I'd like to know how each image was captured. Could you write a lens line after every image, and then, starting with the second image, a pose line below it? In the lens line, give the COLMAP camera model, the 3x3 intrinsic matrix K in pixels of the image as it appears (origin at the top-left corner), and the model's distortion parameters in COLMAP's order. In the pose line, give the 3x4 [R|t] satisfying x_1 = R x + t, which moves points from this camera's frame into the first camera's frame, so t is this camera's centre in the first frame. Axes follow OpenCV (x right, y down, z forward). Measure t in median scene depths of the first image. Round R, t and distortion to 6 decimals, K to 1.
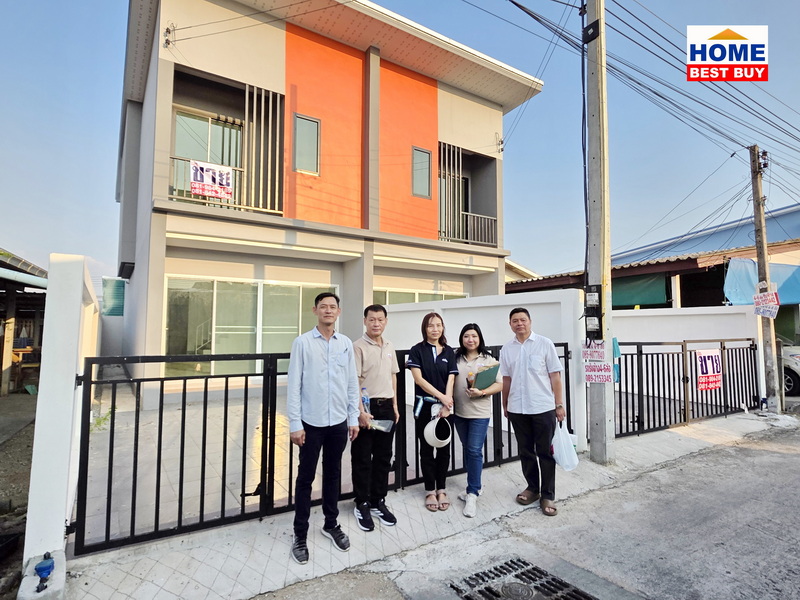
lens RADIAL K [[444.5, 0, 400.0], [0, 444.5, 300.0], [0, 0, 1]] dist [0.005986, -0.000605]
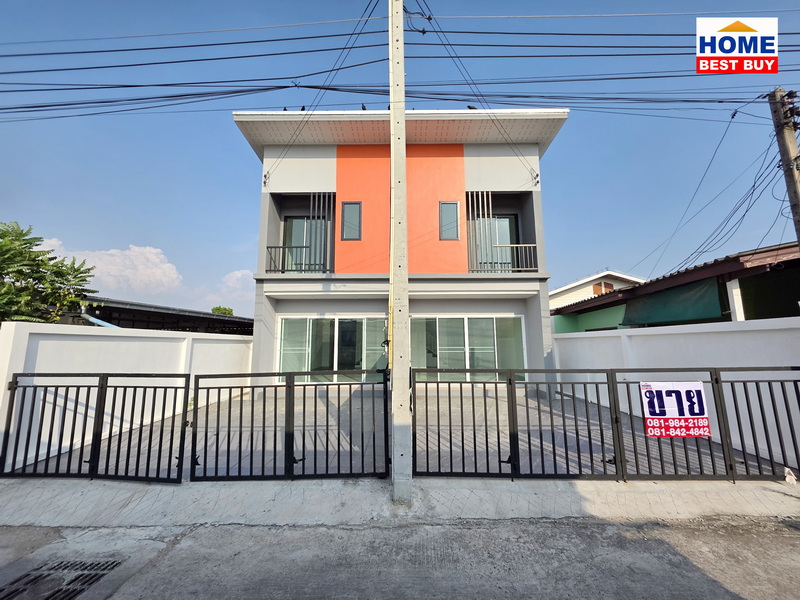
lens RADIAL K [[326.1, 0, 400.0], [0, 326.1, 300.0], [0, 0, 1]] dist [0.005619, 0.000146]
pose [[0.833560, -0.084174, -0.545978, 0.640582], [0.040718, 0.994997, -0.091234, 0.009086], [0.550926, 0.053818, 0.832817, 0.306280]]
